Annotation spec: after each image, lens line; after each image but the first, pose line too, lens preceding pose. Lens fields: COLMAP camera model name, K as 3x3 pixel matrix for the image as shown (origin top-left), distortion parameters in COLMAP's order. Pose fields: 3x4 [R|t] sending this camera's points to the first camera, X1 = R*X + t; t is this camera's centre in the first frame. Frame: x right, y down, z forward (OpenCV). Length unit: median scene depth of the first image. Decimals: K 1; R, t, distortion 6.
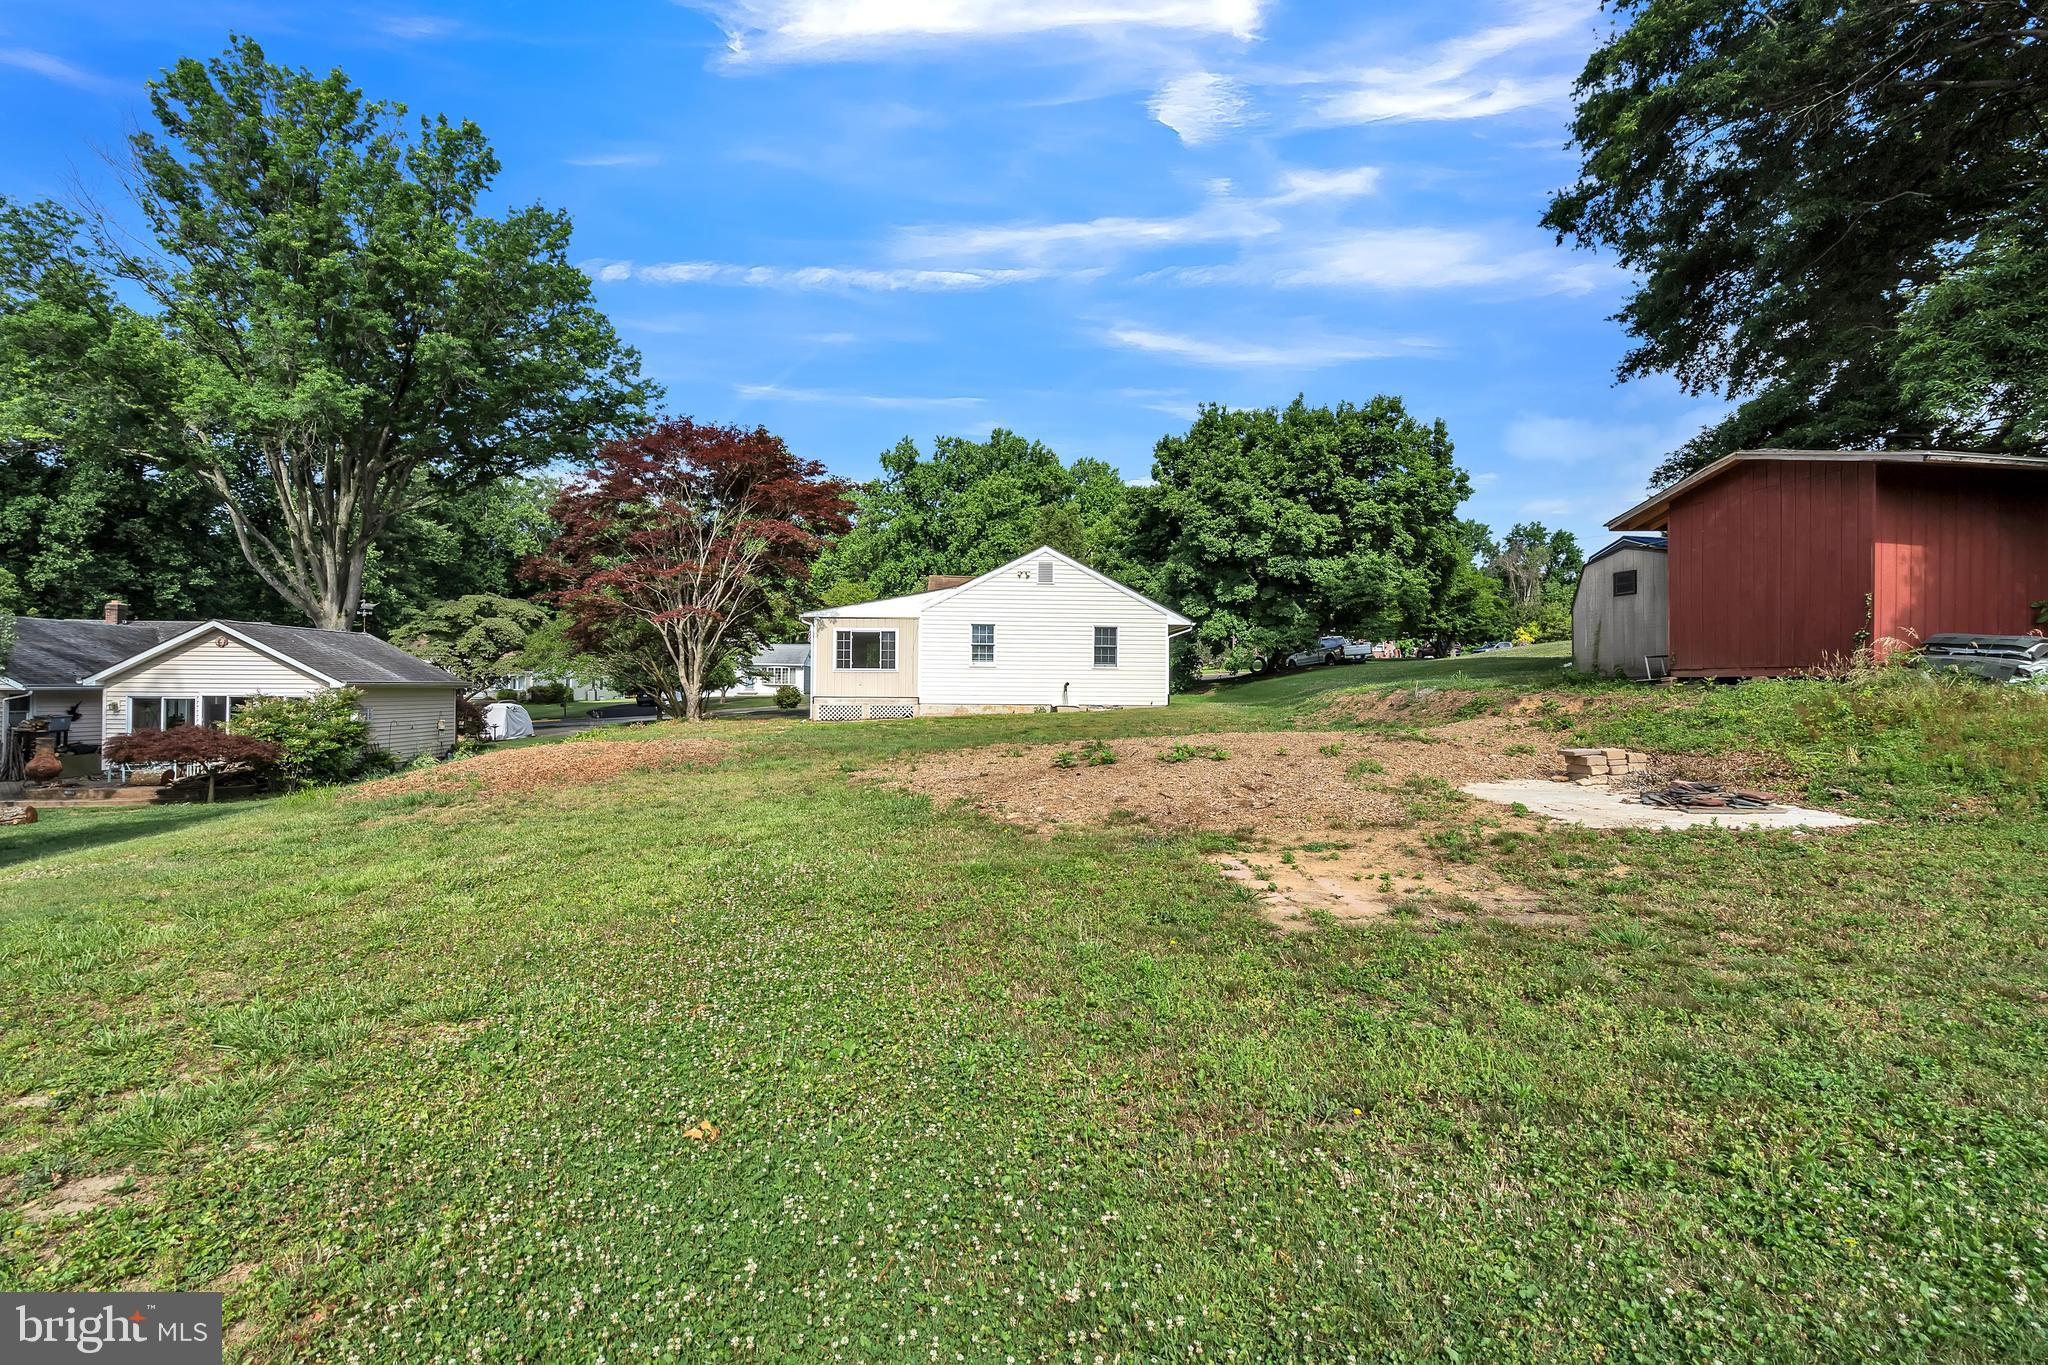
lens RADIAL K [[933.0, 0, 1013.6], [0, 933.0, 690.4], [0, 0, 1]] dist [-0.002761, 0.001223]
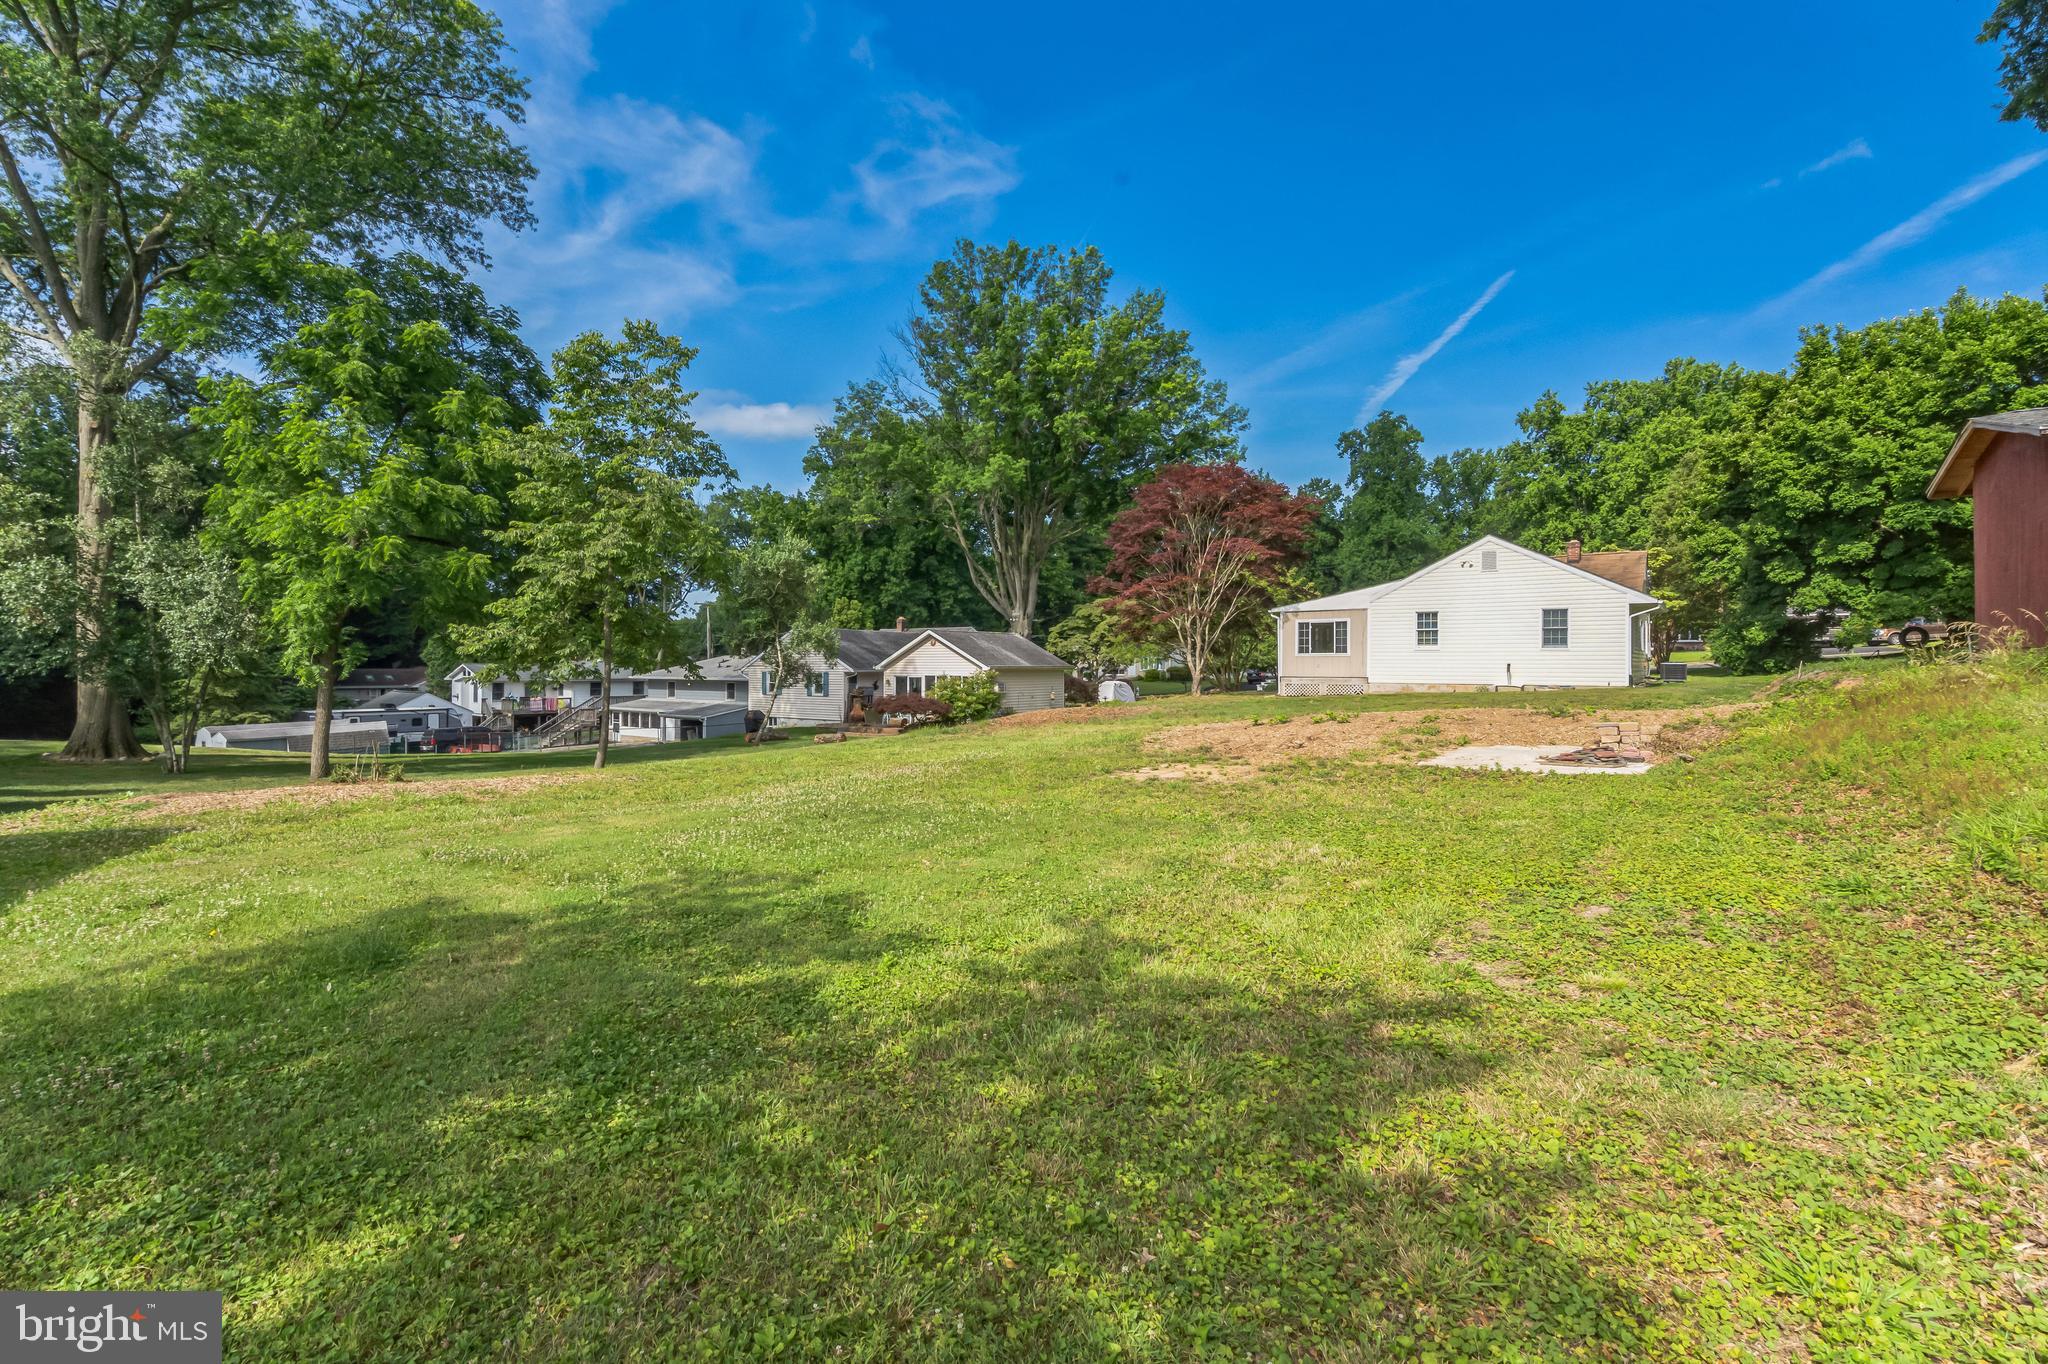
lens RADIAL K [[922.0, 0, 1024.0], [0, 922.0, 682.0], [0, 0, 1]] dist [-0.002254, 0.020594]
pose [[0.776249, 0.005974, -0.630398, 0.200941], [0.003383, 0.999901, 0.013641, -0.002572], [0.630417, -0.012722, 0.776152, -0.109593]]
